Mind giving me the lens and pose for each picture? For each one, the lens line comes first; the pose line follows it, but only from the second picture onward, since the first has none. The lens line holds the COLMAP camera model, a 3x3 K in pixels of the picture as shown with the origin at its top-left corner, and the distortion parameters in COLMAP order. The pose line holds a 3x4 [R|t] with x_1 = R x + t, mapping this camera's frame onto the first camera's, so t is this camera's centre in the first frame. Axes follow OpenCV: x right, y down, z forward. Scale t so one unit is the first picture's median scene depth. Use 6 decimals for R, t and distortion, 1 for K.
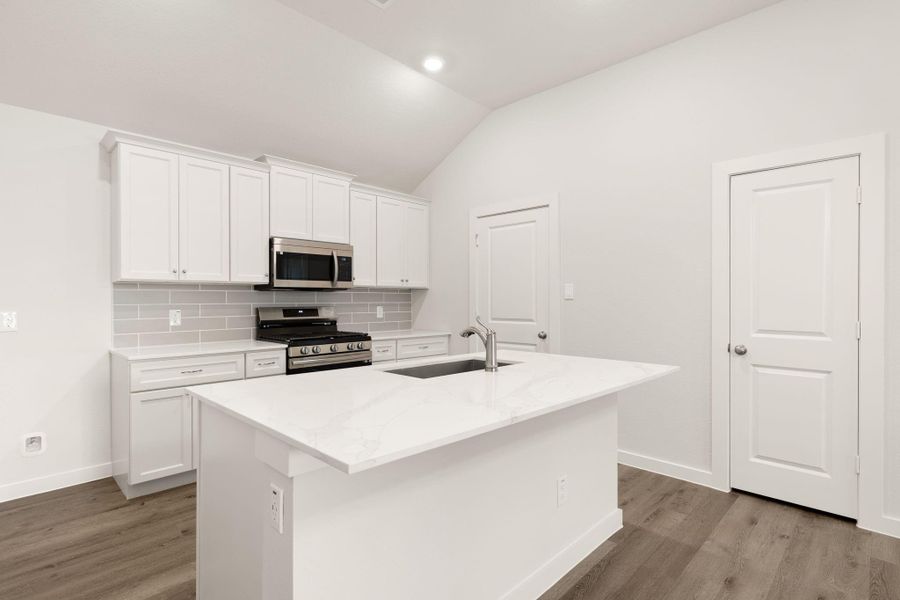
lens RADIAL K [[445.3, 0, 450.0], [0, 445.3, 300.0], [0, 0, 1]] dist [0.000087, 0.000210]
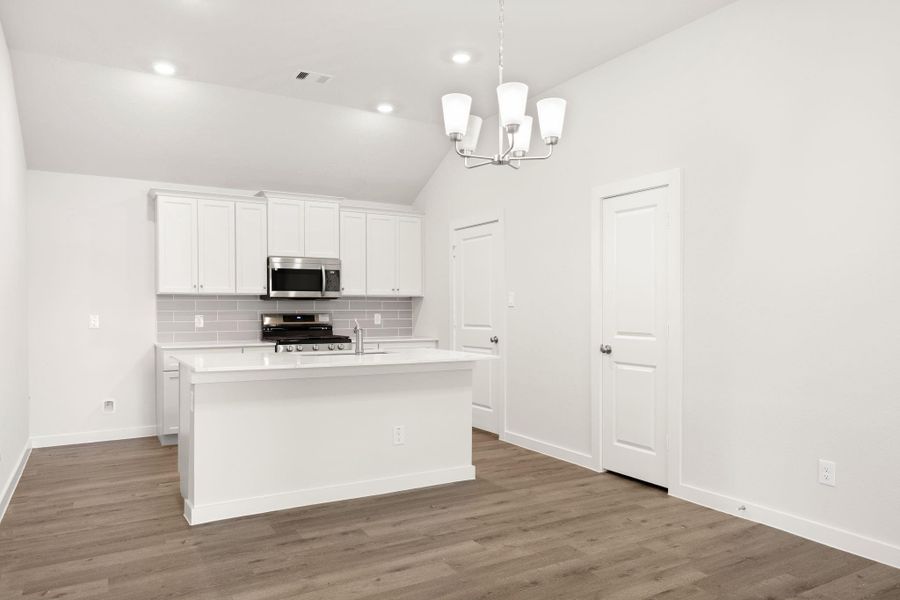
lens RADIAL K [[619.1, 0, 449.3], [0, 619.1, 316.5], [0, 0, 1]] dist [0.005662, 0.001152]
pose [[0.964531, 0.001791, -0.263962, 0.514056], [0.001475, 0.999925, 0.012176, 0.004279], [0.263964, -0.012134, 0.964456, -0.503129]]
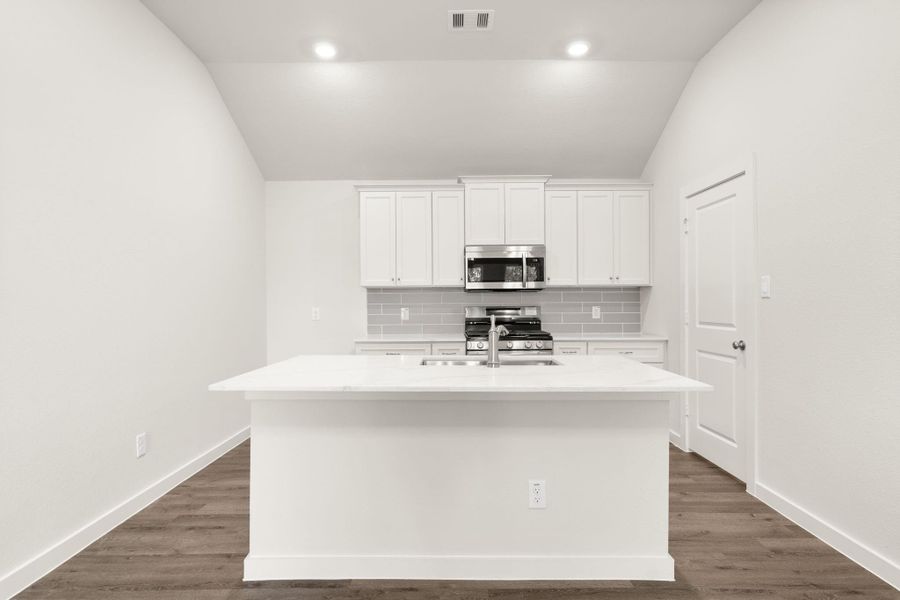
lens RADIAL K [[502.9, 0, 449.5], [0, 502.9, 303.5], [0, 0, 1]] dist [0.004541, 0.001278]
pose [[0.699406, 0.000122, -0.714724, 0.486897], [0.005128, 0.999973, 0.005188, 0.001492], [0.714706, -0.007294, 0.699387, 0.051775]]
